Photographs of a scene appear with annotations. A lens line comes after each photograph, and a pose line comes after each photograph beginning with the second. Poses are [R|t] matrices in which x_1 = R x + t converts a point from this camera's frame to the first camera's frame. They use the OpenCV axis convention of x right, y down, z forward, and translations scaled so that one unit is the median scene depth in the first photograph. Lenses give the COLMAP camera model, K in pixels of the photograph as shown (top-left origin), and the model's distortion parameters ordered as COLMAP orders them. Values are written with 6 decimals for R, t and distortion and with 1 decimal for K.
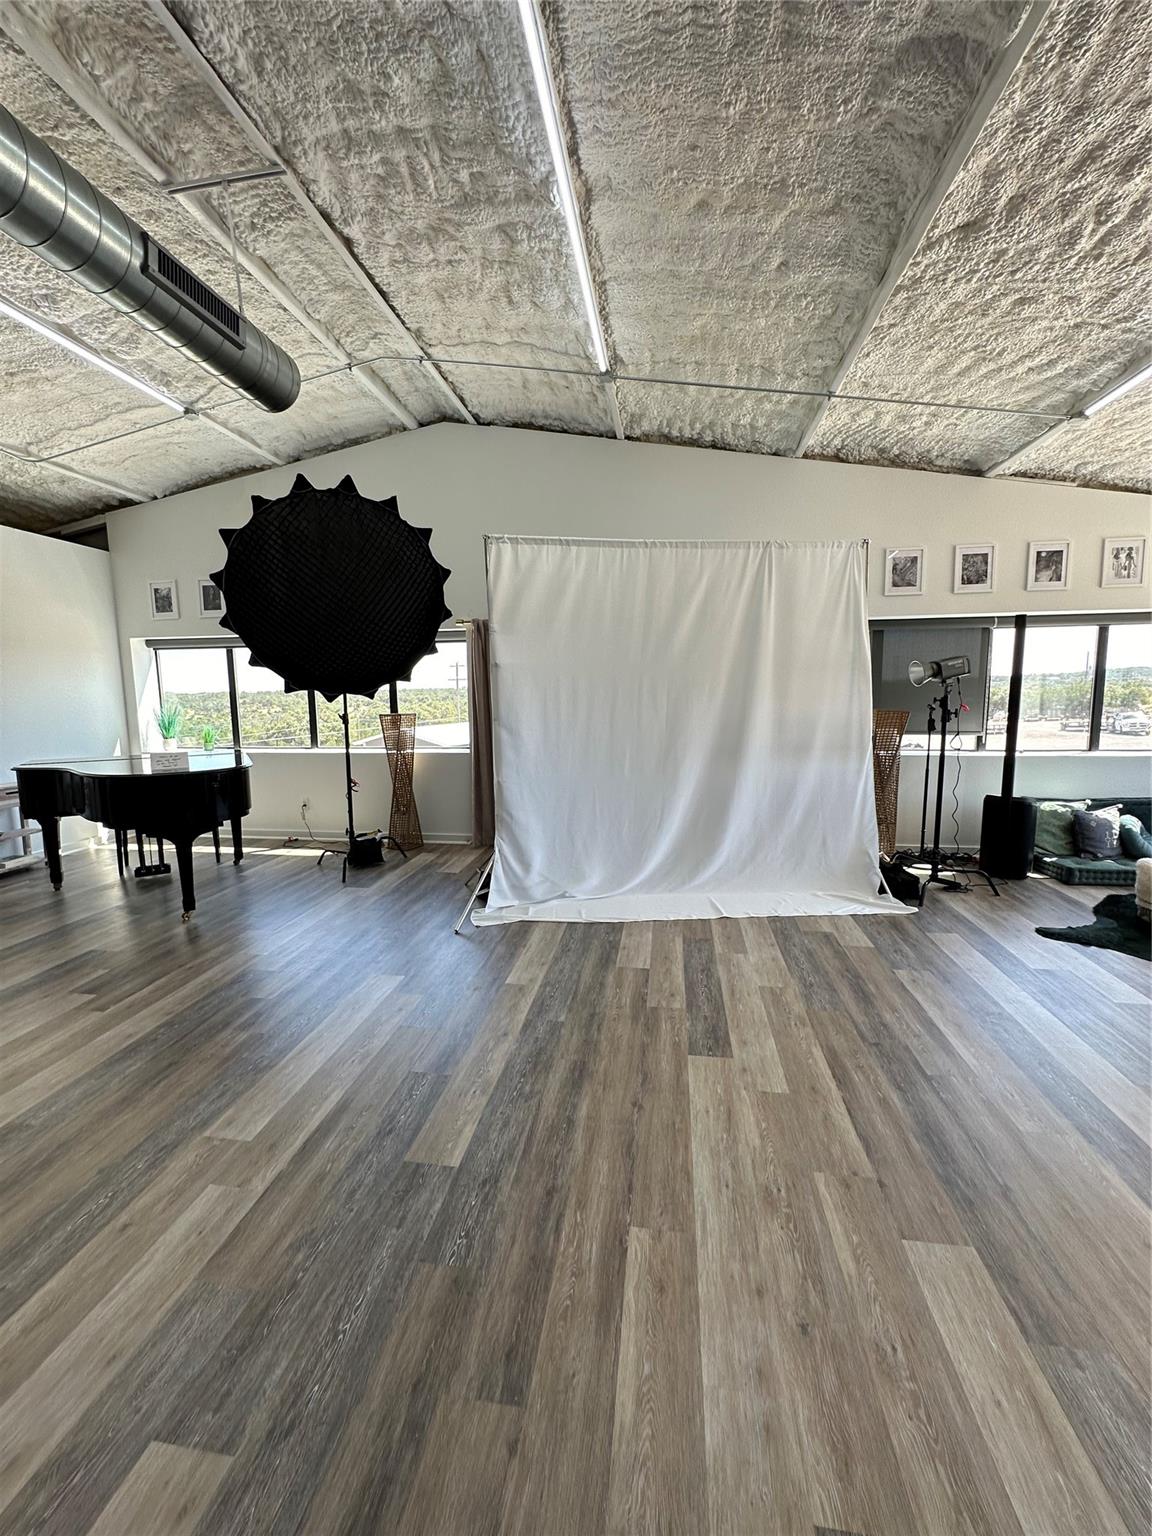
lens RADIAL K [[614.4, 0, 578.6], [0, 614.4, 766.0], [0, 0, 1]] dist [-0.002467, 0.000123]
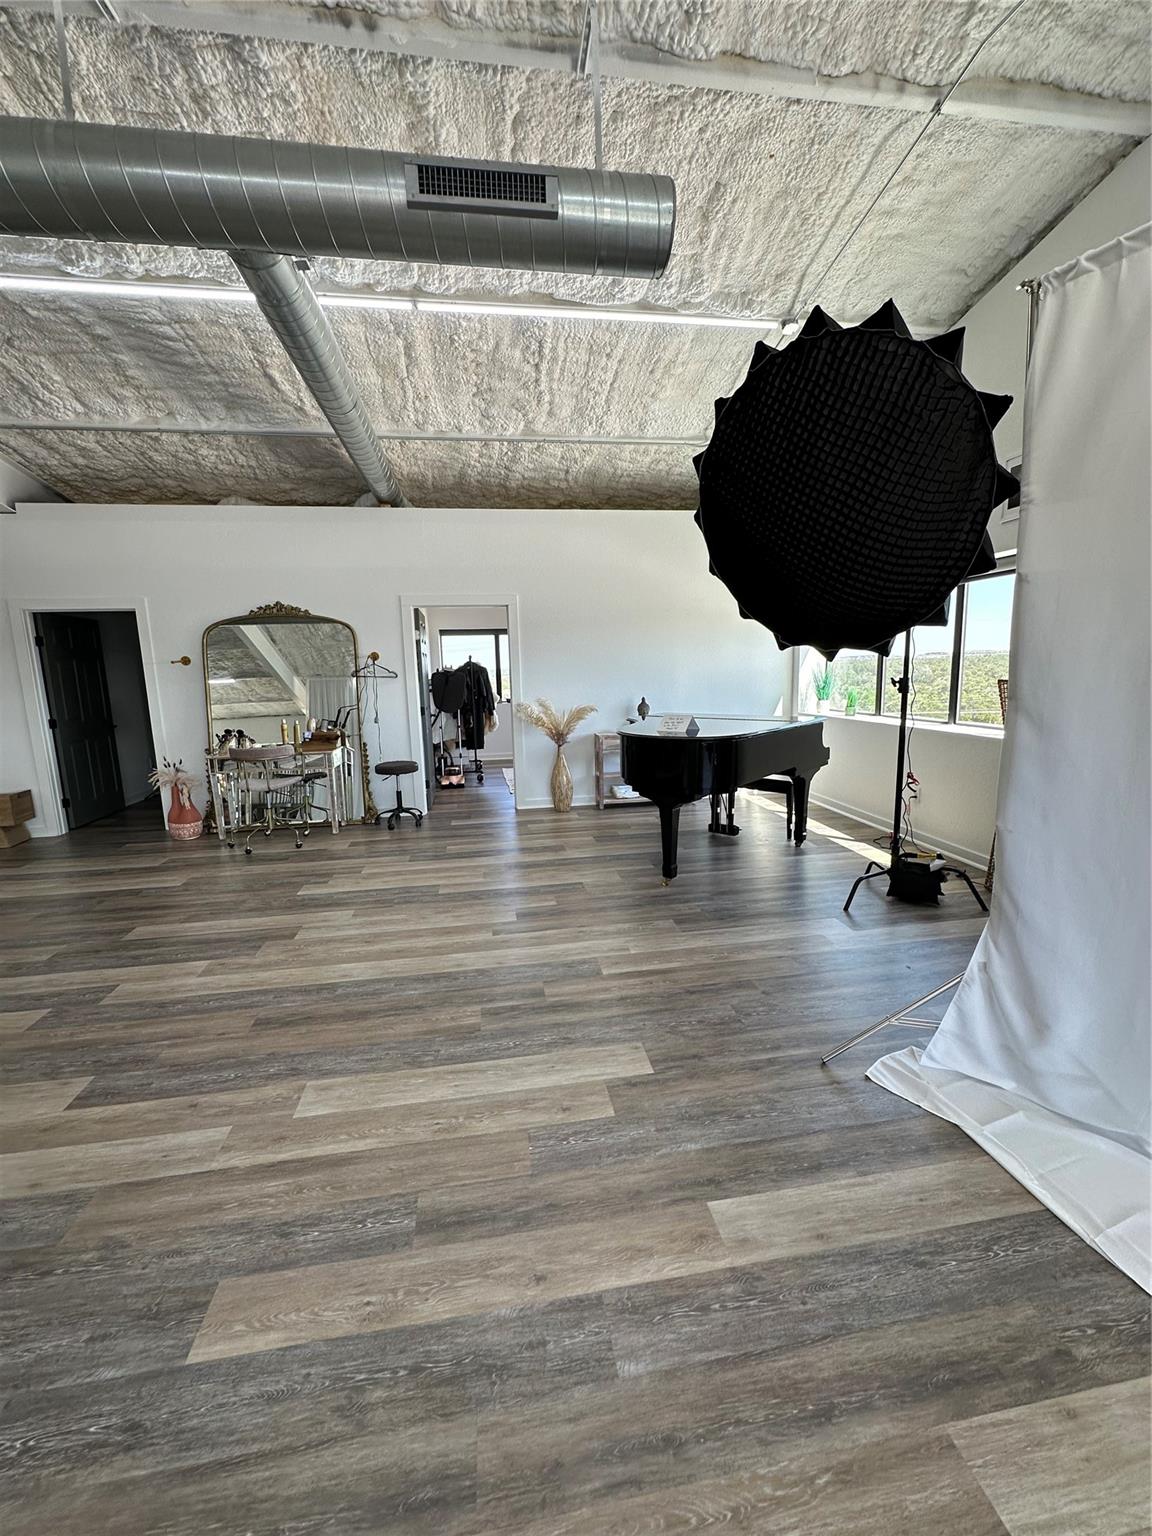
lens RADIAL K [[614.1, 0, 569.8], [0, 614.1, 766.0], [0, 0, 1]] dist [-0.003016, 0.000569]
pose [[0.301086, 0.154193, -0.941048, 0.217448], [-0.091183, 0.986974, 0.132545, -0.056506], [0.949228, 0.045900, 0.311223, 0.550797]]
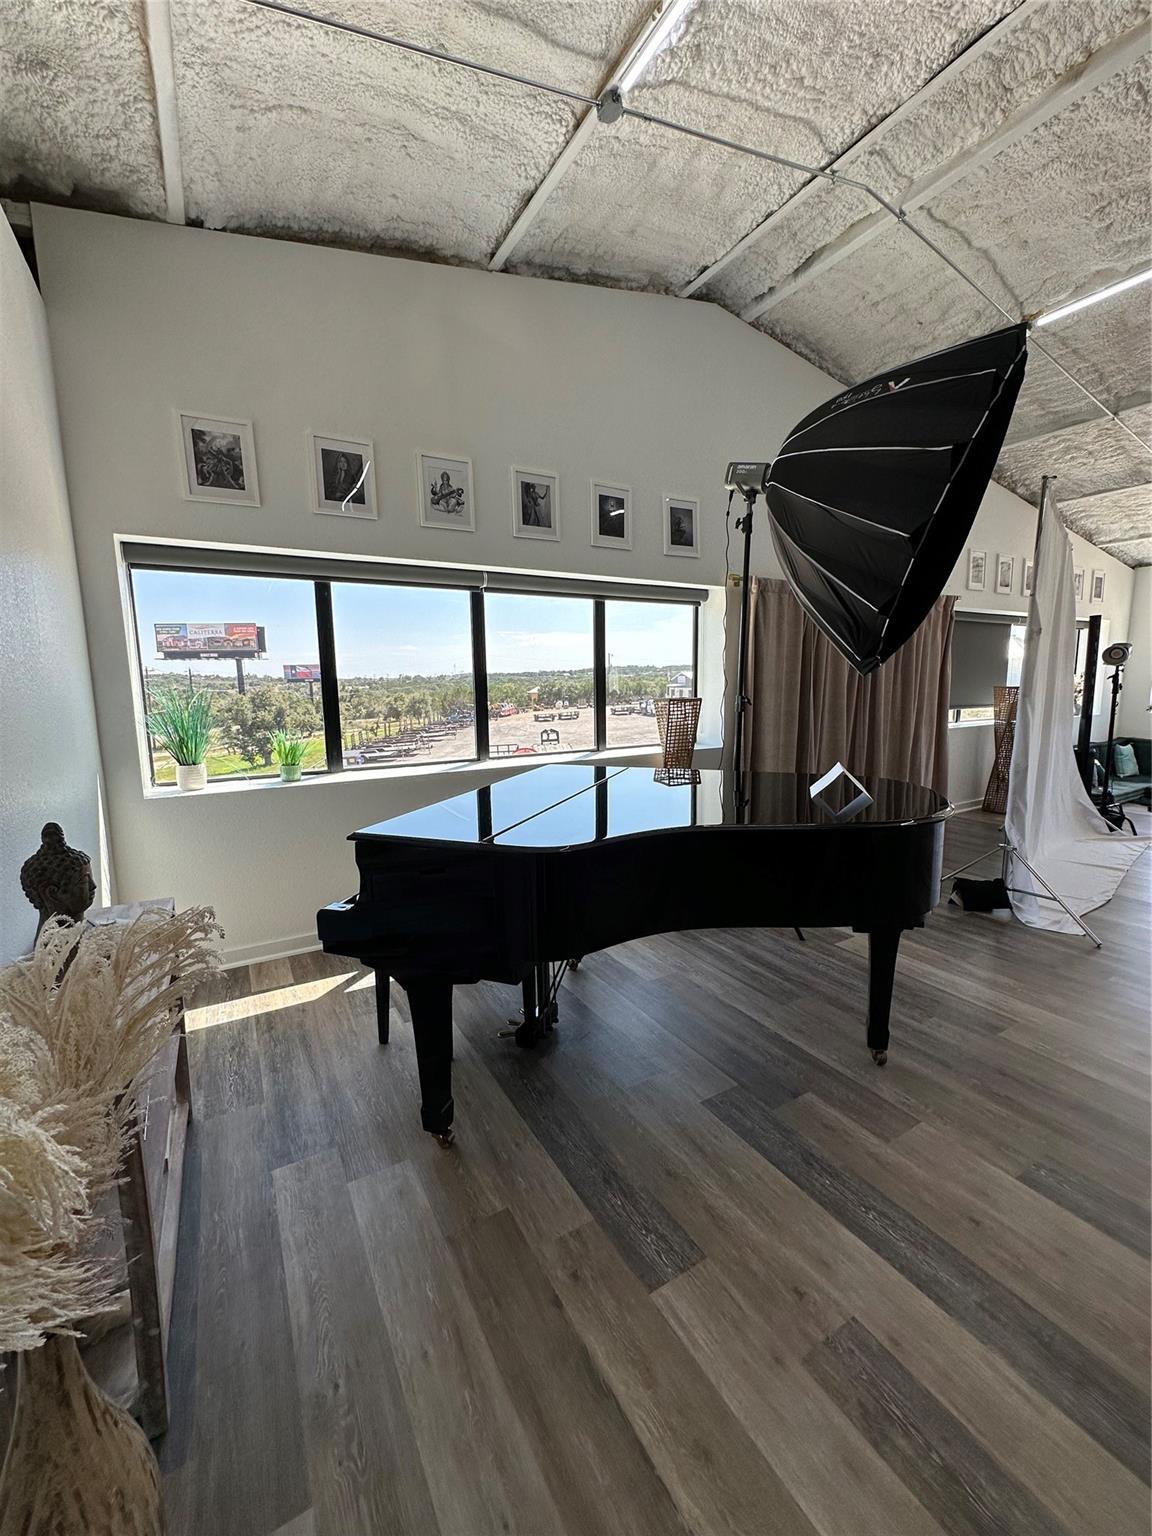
lens RADIAL K [[614.4, 0, 578.6], [0, 614.4, 766.0], [0, 0, 1]] dist [-0.002467, 0.000123]
pose [[0.781315, -0.083481, 0.618529, -1.202399], [0.077487, 0.996322, 0.036592, -0.060826], [-0.619309, 0.019338, 0.784909, 0.748586]]
